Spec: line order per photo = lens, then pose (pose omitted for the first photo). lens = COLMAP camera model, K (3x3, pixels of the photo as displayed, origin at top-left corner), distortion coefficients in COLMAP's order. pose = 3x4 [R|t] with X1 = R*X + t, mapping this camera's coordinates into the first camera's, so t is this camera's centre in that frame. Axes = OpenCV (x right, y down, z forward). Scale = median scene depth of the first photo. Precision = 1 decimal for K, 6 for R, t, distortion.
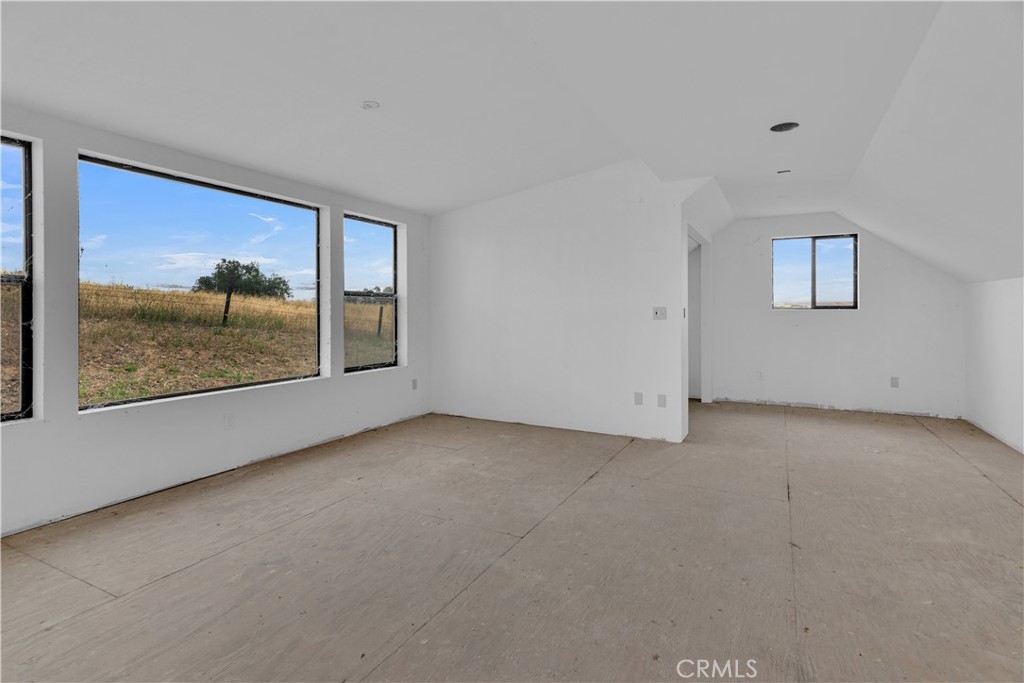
lens RADIAL K [[511.4, 0, 512.9], [0, 511.4, 311.0], [0, 0, 1]] dist [0.000900, 0.000721]
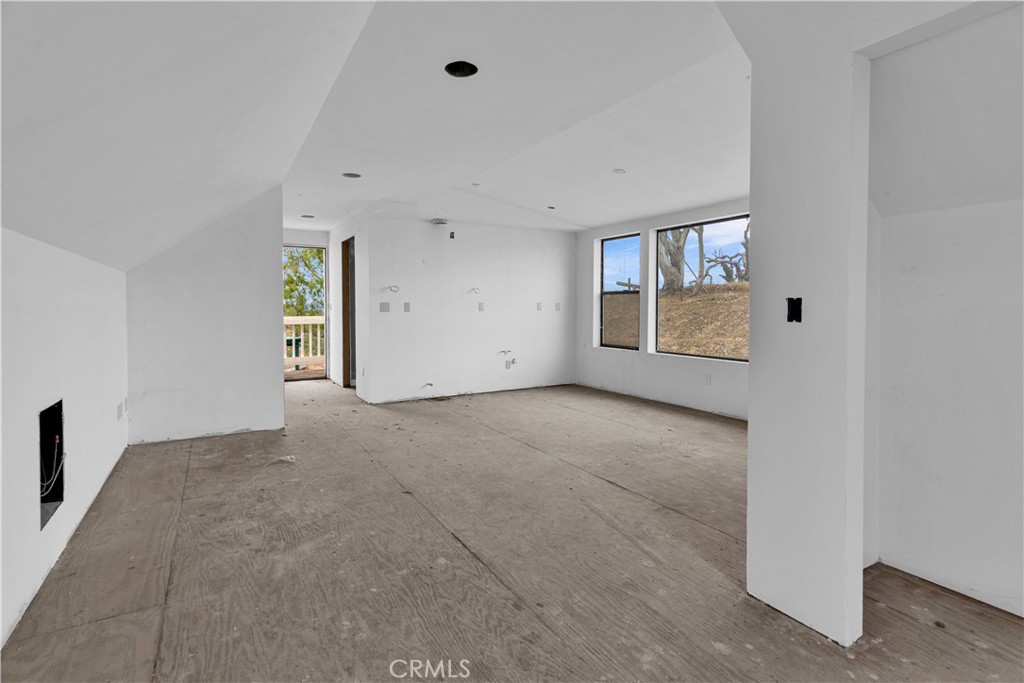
lens RADIAL K [[511.4, 0, 512.9], [0, 511.4, 311.0], [0, 0, 1]] dist [0.000900, 0.000721]
pose [[-0.530229, 0.015095, -0.847720, 1.462055], [0.003659, 0.999873, 0.015516, -0.014856], [0.847847, 0.005125, -0.530217, 1.867048]]
